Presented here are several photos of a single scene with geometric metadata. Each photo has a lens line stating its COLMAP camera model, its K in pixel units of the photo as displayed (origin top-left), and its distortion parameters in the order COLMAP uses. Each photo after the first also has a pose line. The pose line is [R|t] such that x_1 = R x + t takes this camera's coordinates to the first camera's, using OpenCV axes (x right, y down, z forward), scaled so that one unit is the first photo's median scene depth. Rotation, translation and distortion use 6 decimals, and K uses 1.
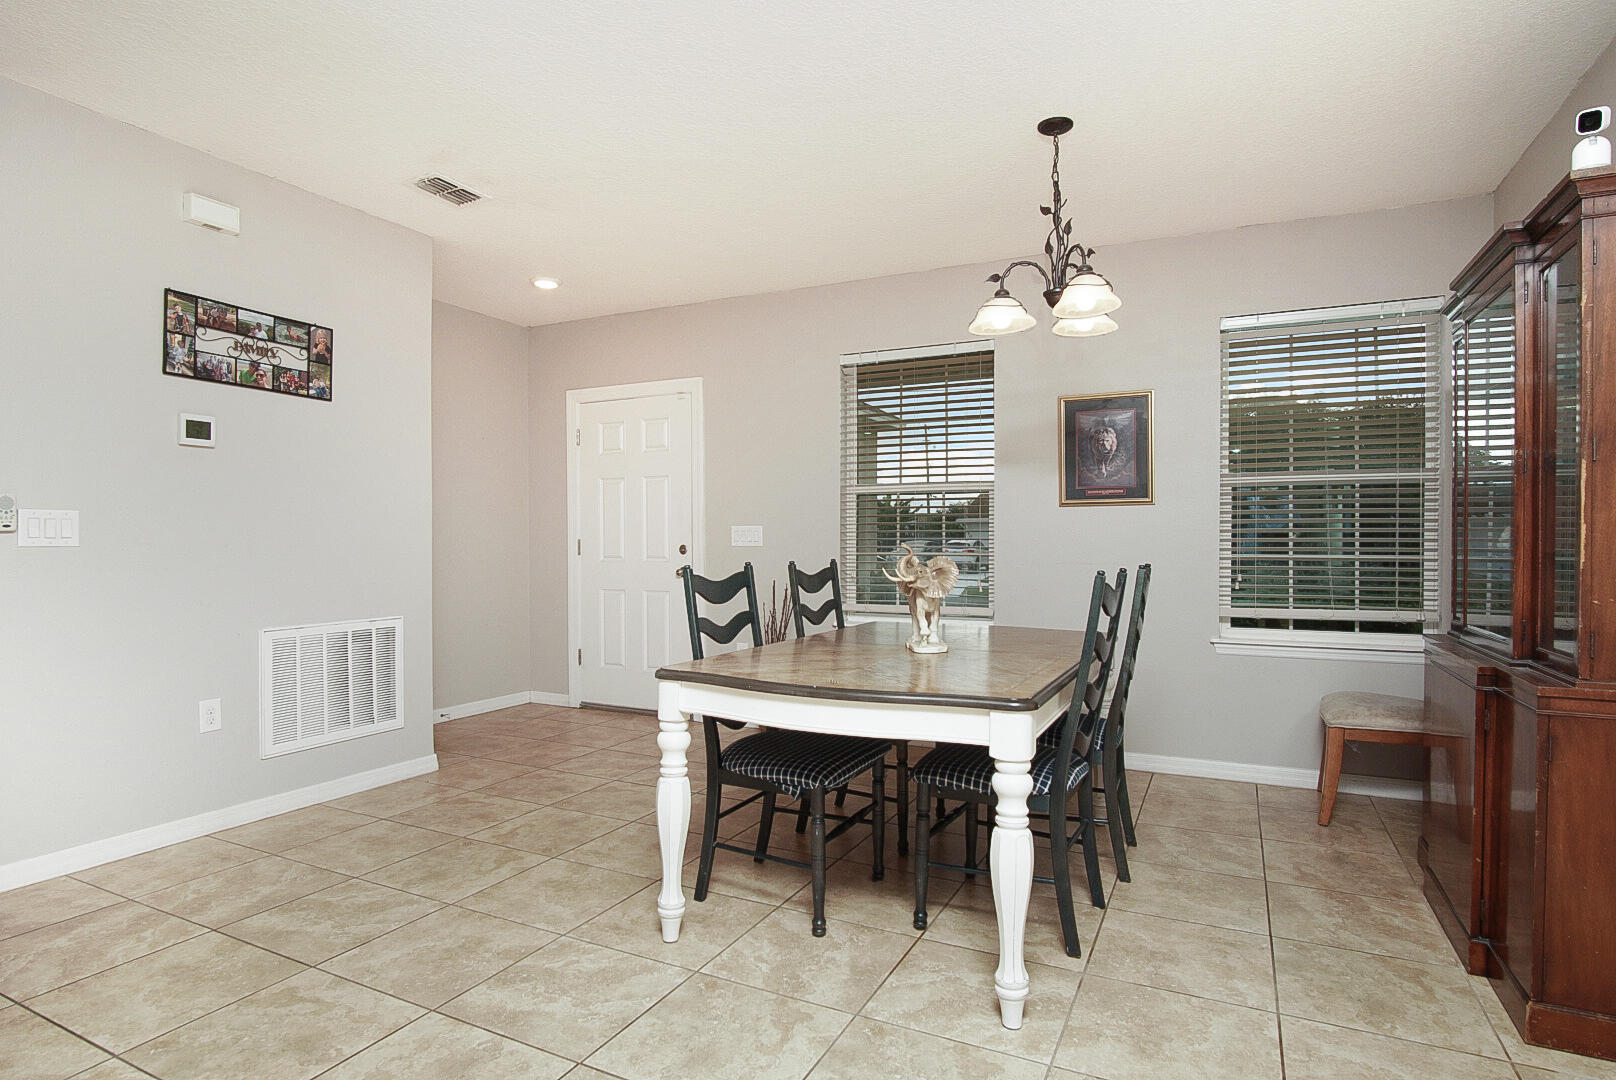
lens RADIAL K [[856.2, 0, 808.4], [0, 856.2, 542.7], [0, 0, 1]] dist [-0.034436, 0.007579]
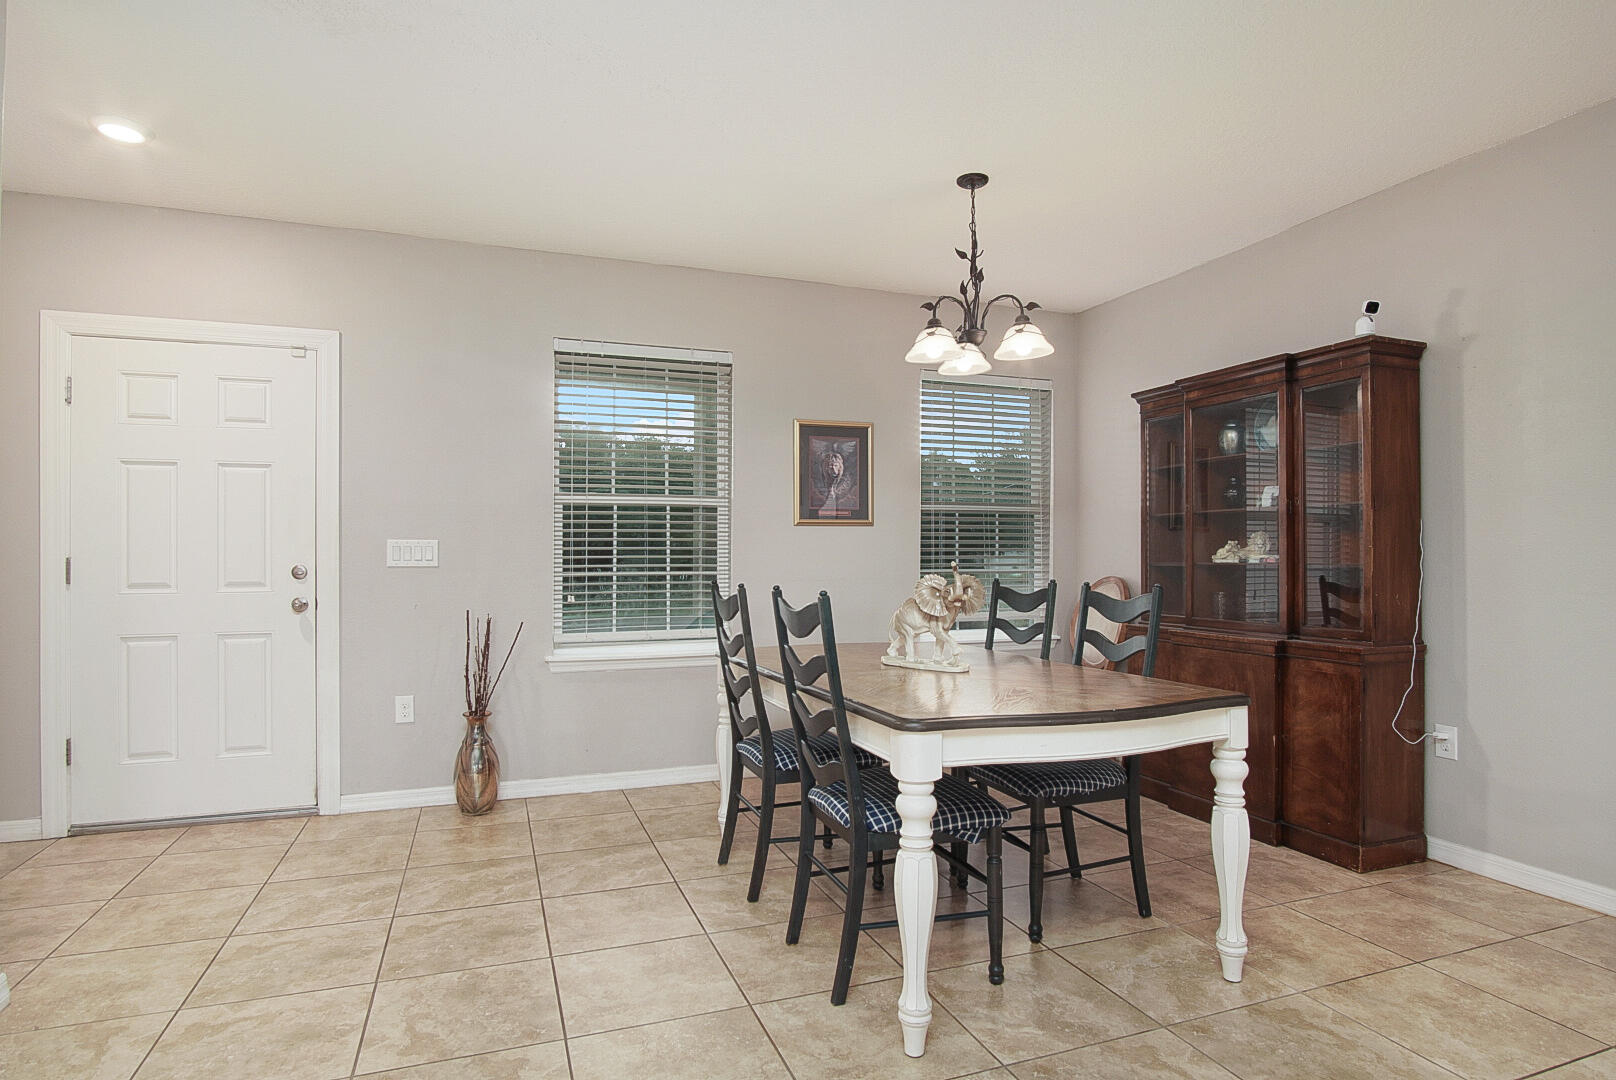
lens RADIAL K [[856.2, 0, 809.4], [0, 856.2, 548.9], [0, 0, 1]] dist [-0.034436, 0.007579]
pose [[0.689355, 0.004593, 0.724410, -0.584806], [0.002664, 0.999957, -0.008875, -0.006148], [-0.724419, 0.008047, 0.689313, 0.362565]]
